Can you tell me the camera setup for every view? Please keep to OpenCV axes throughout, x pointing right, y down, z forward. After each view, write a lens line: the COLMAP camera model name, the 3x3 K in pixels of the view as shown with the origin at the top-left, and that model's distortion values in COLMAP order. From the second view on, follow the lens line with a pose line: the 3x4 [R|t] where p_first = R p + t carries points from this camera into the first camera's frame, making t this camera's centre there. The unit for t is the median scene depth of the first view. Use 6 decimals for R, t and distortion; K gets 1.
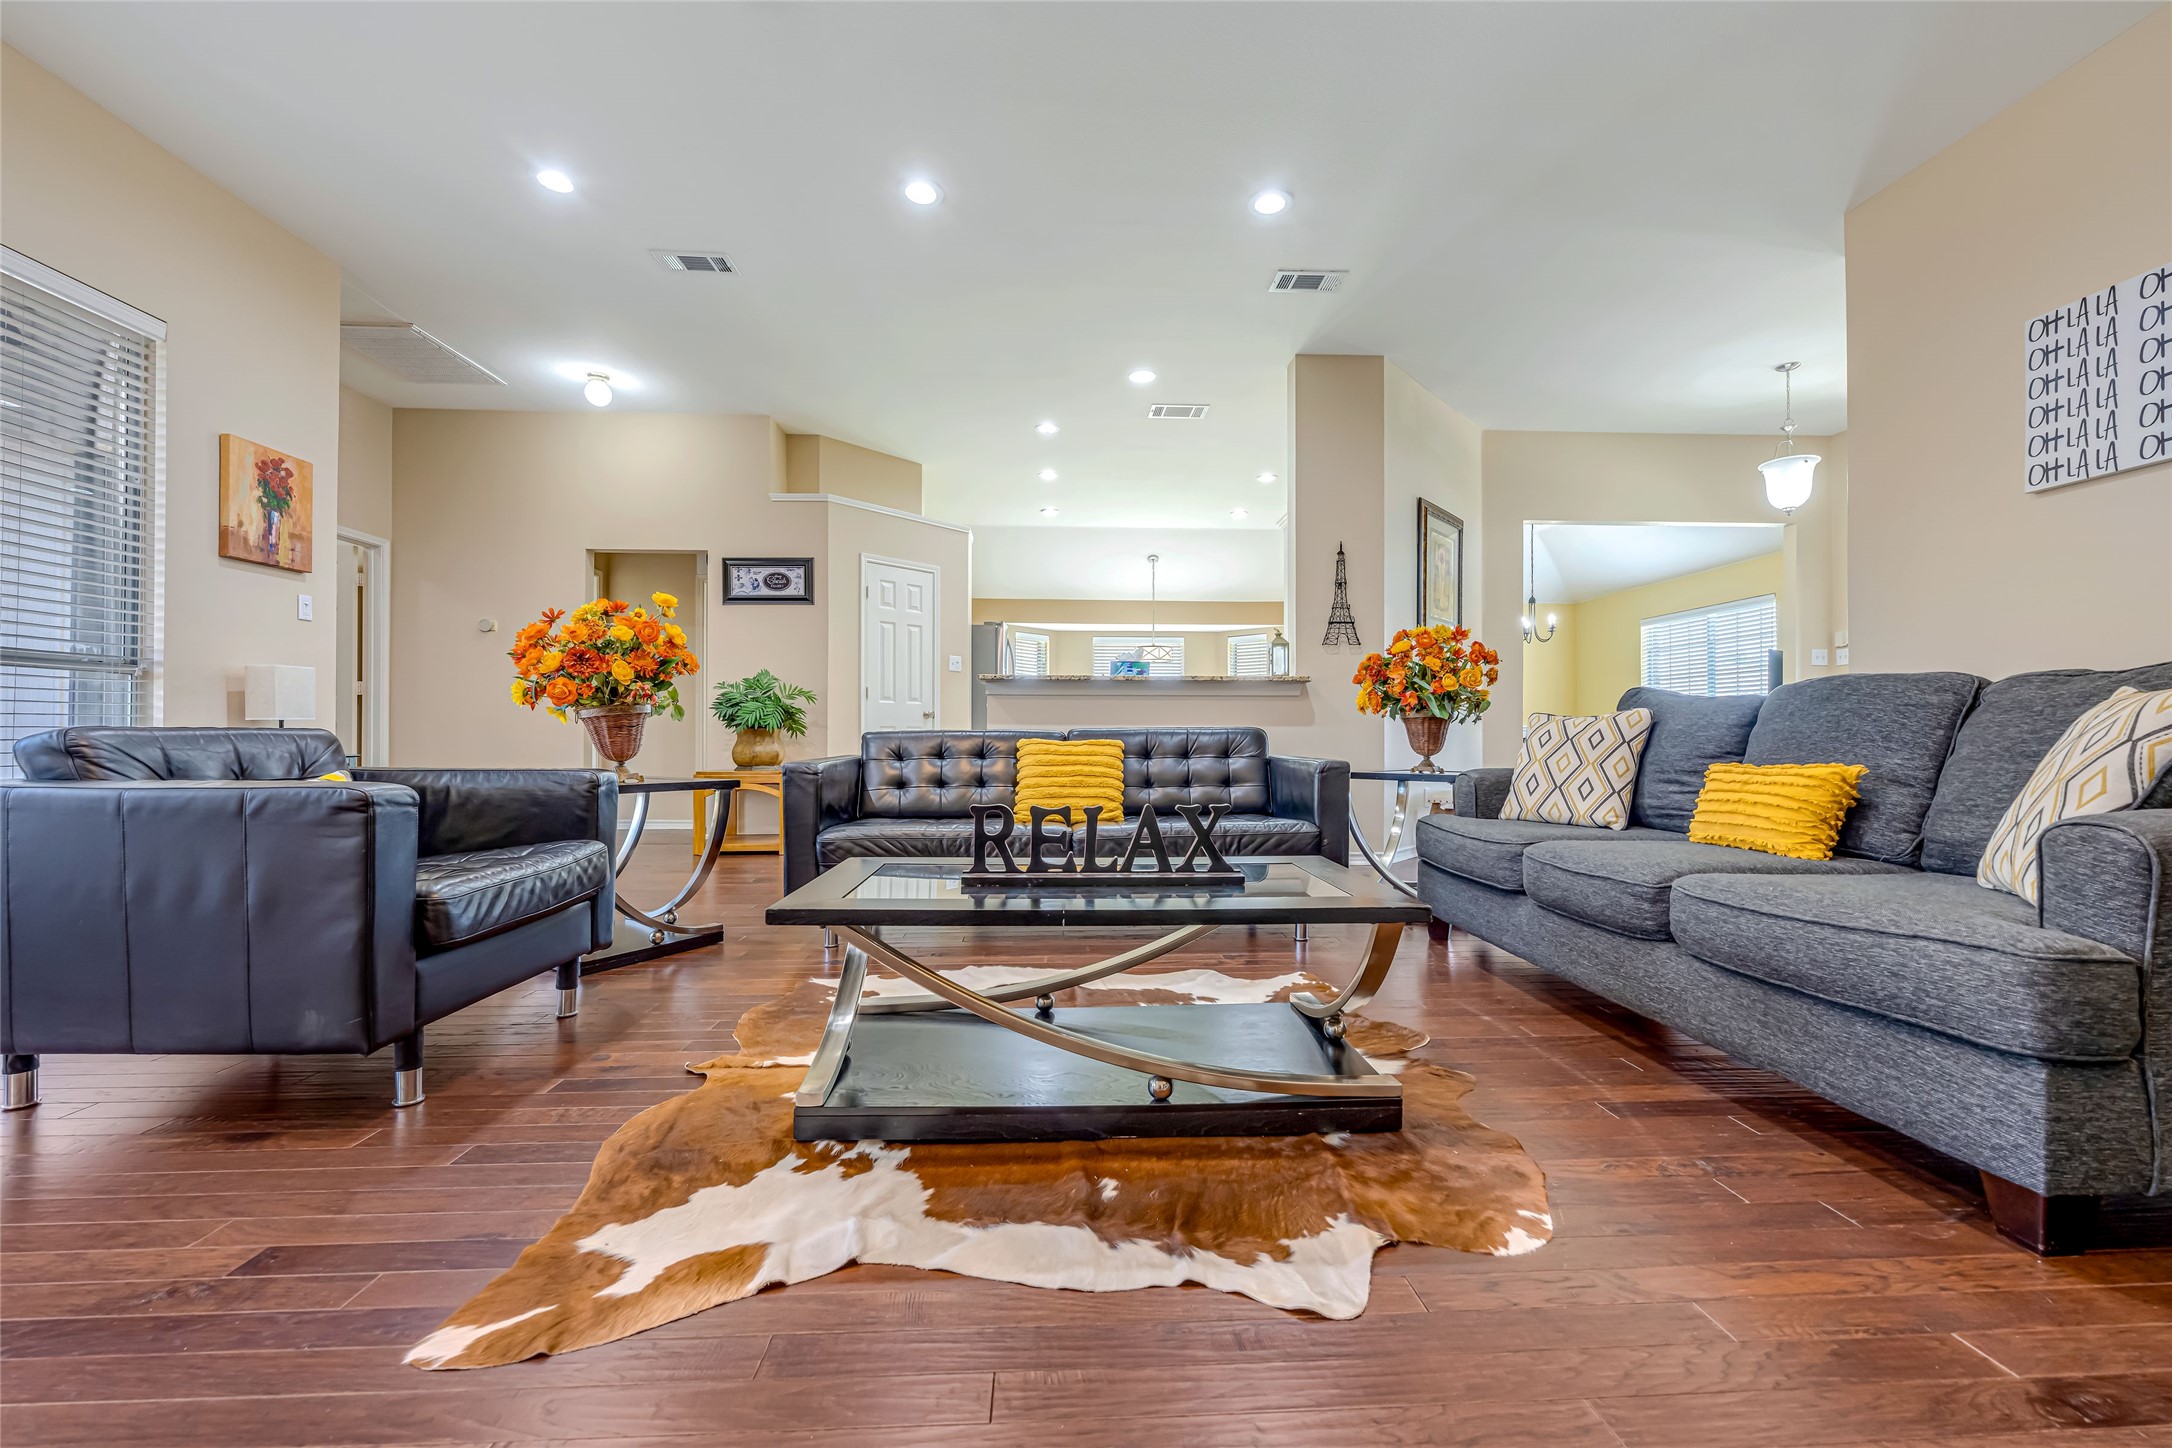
lens RADIAL K [[870.9, 0, 1089.5], [0, 870.9, 731.0], [0, 0, 1]] dist [-0.000847, -0.000341]
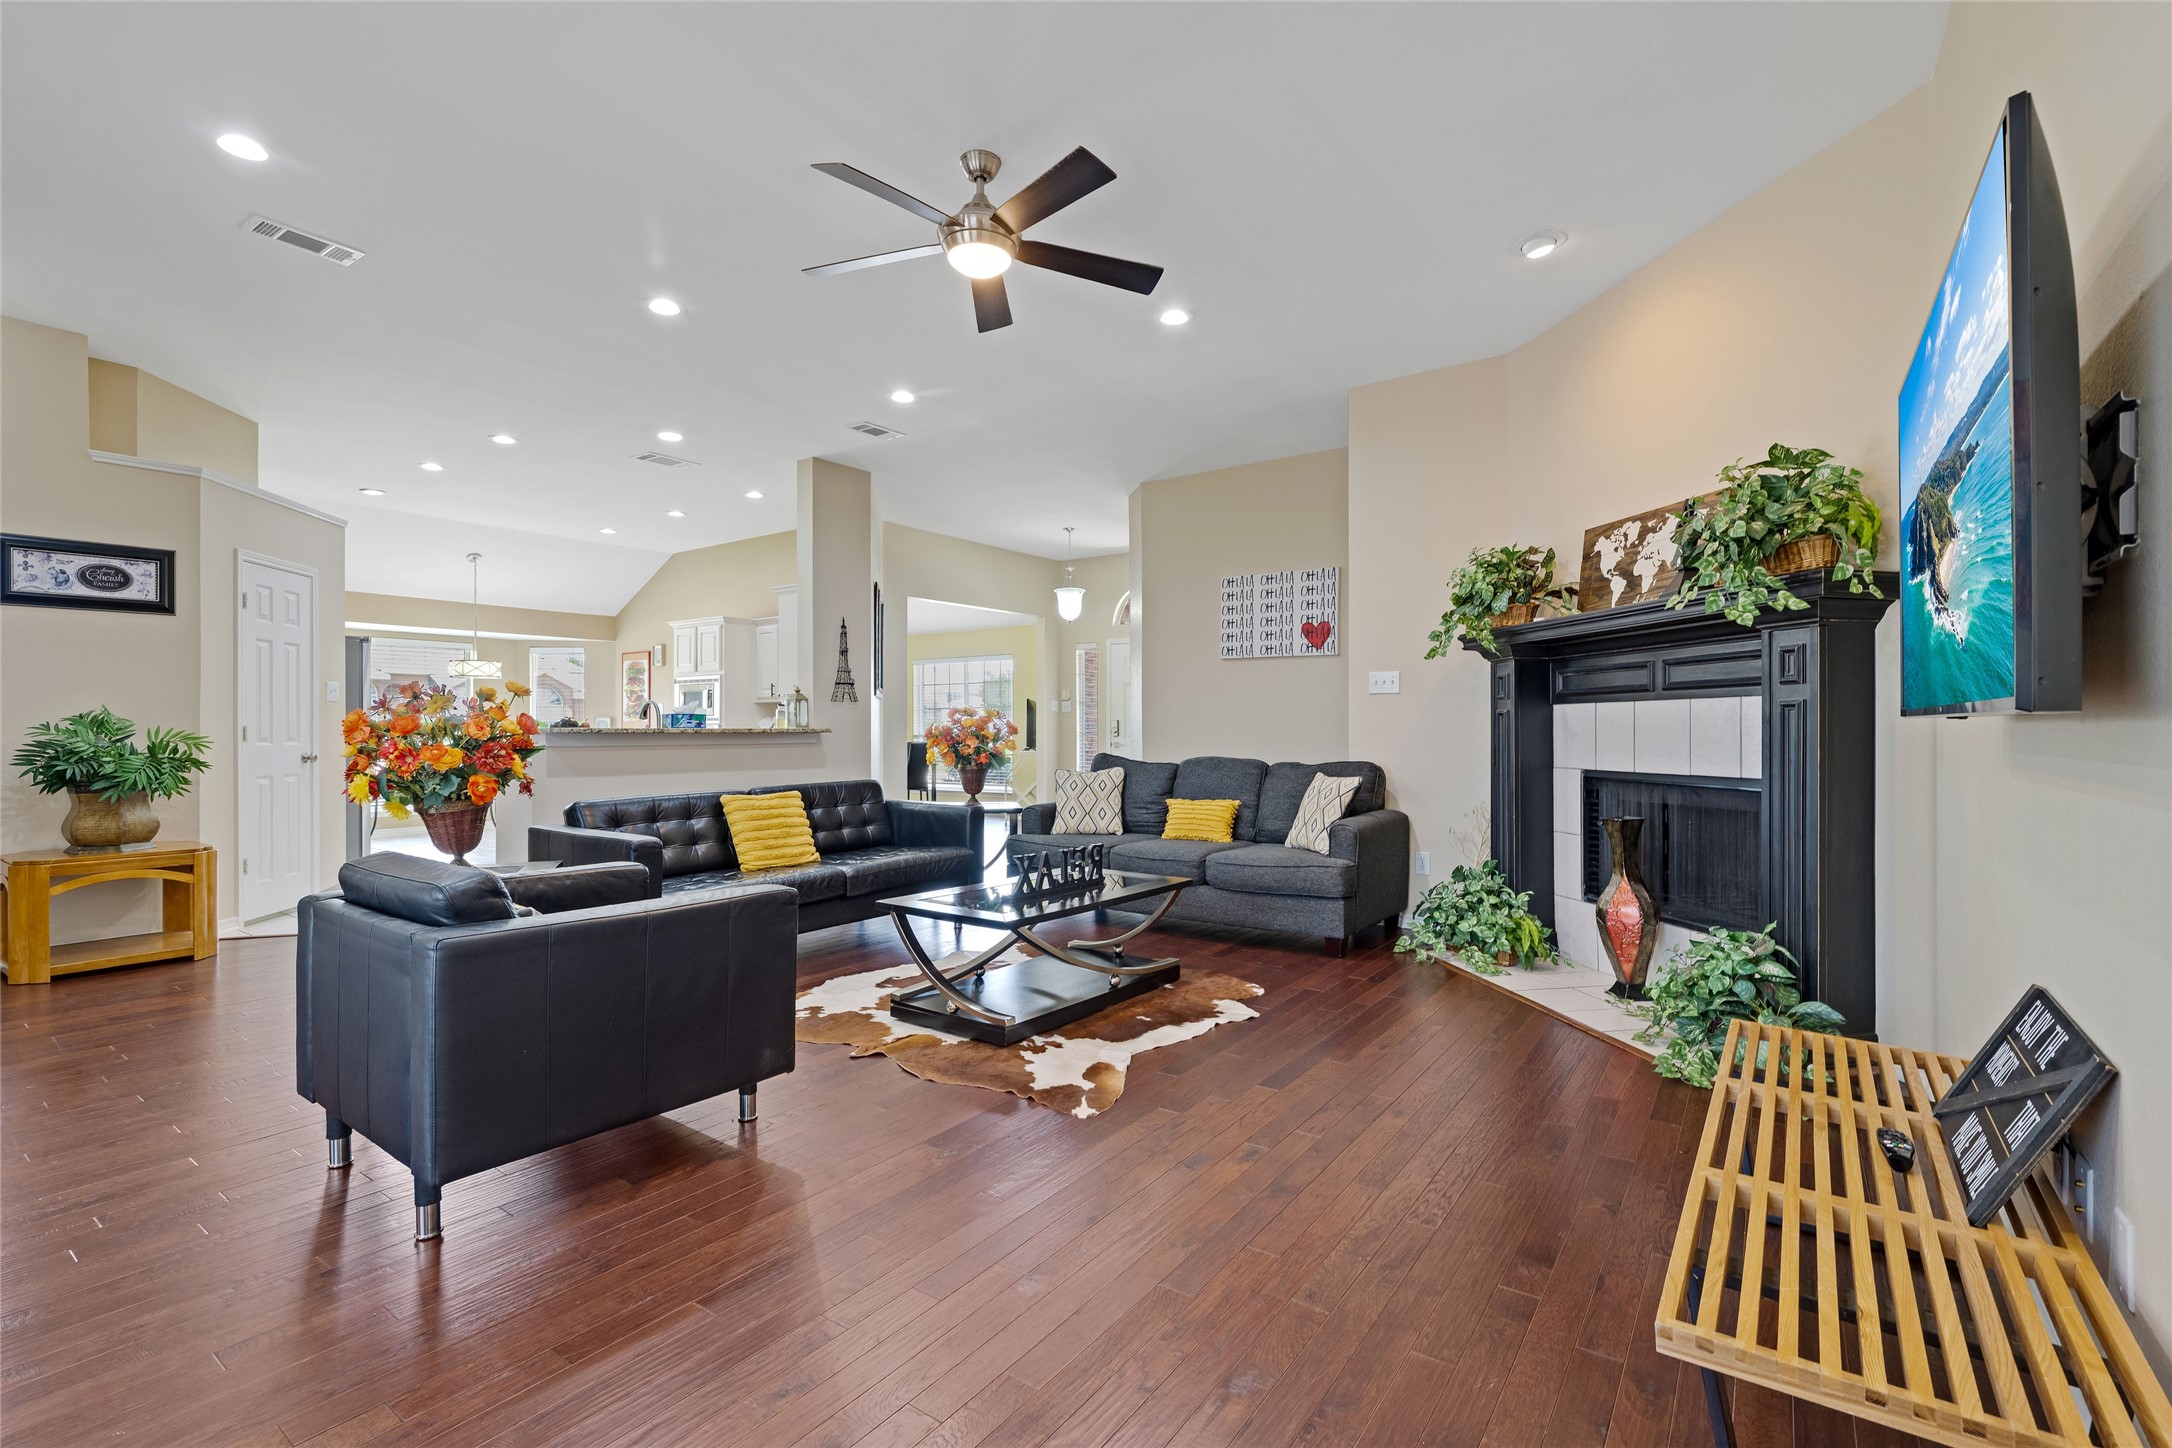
lens RADIAL K [[972.5, 0, 1079.9], [0, 972.5, 735.3], [0, 0, 1]] dist [-0.001336, -0.000179]
pose [[0.624373, -0.008650, 0.781079, -0.807342], [-0.002216, 0.999915, 0.012844, -0.095251], [-0.781123, -0.009750, 0.624301, -0.173193]]
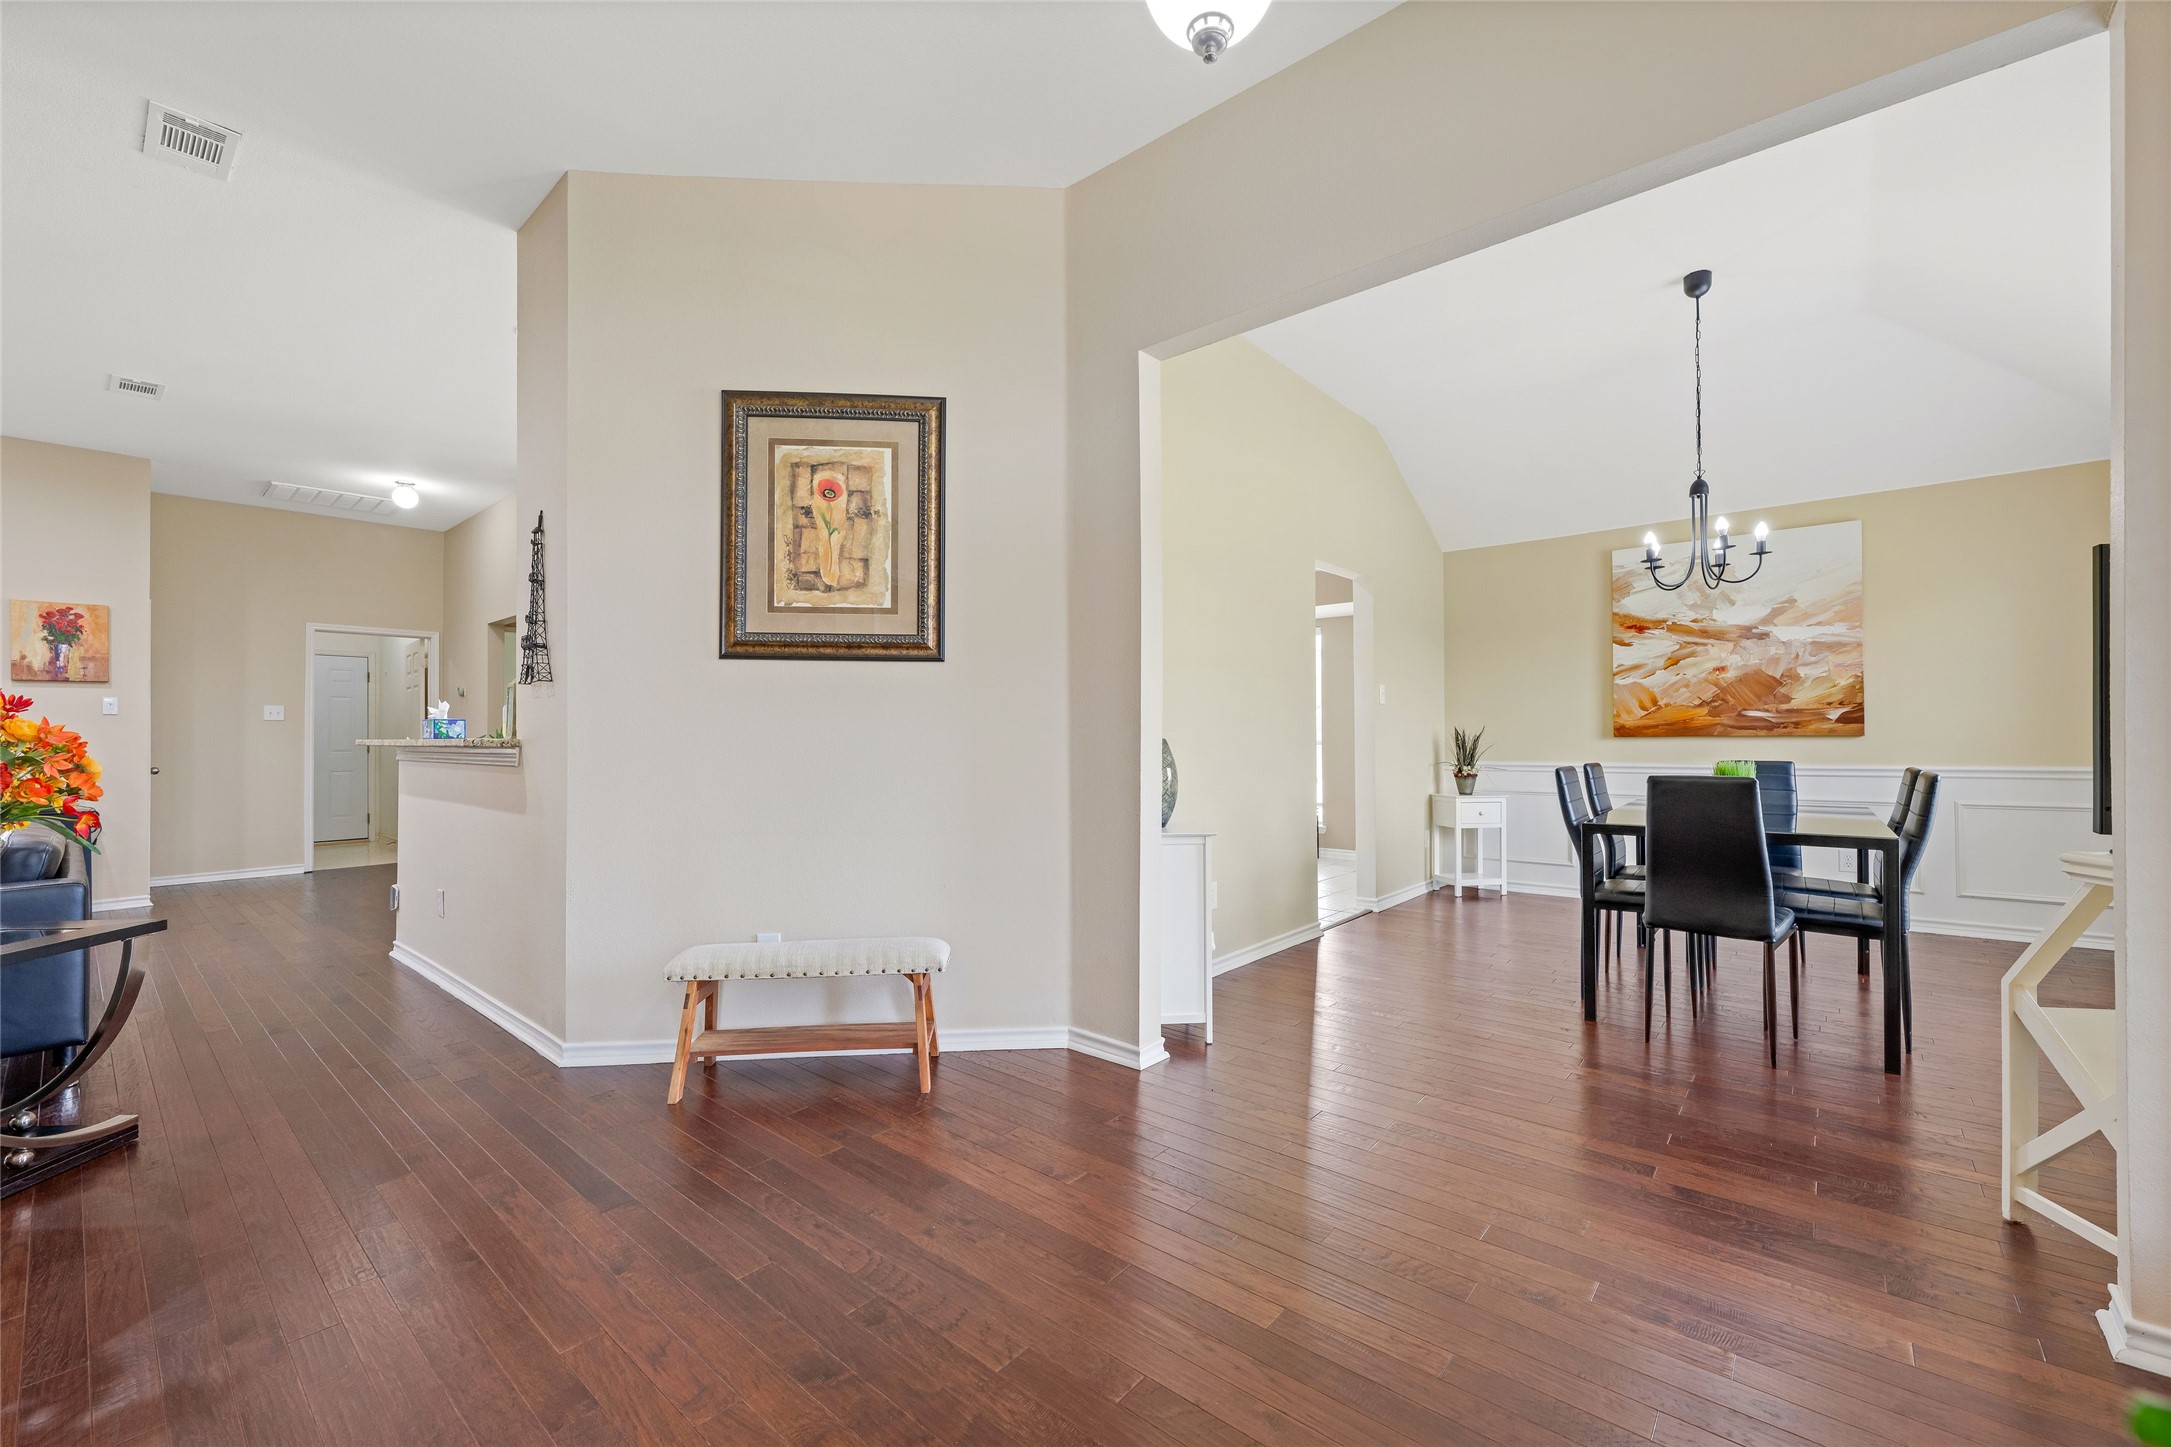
lens RADIAL K [[857.8, 0, 1094.8], [0, 857.8, 729.5], [0, 0, 1]] dist [-0.009587, 0.000292]
pose [[0.741487, -0.012045, -0.670859, 1.382690], [0.015408, 0.999881, -0.000922, -0.083700], [0.670790, -0.009653, 0.741585, 1.161854]]
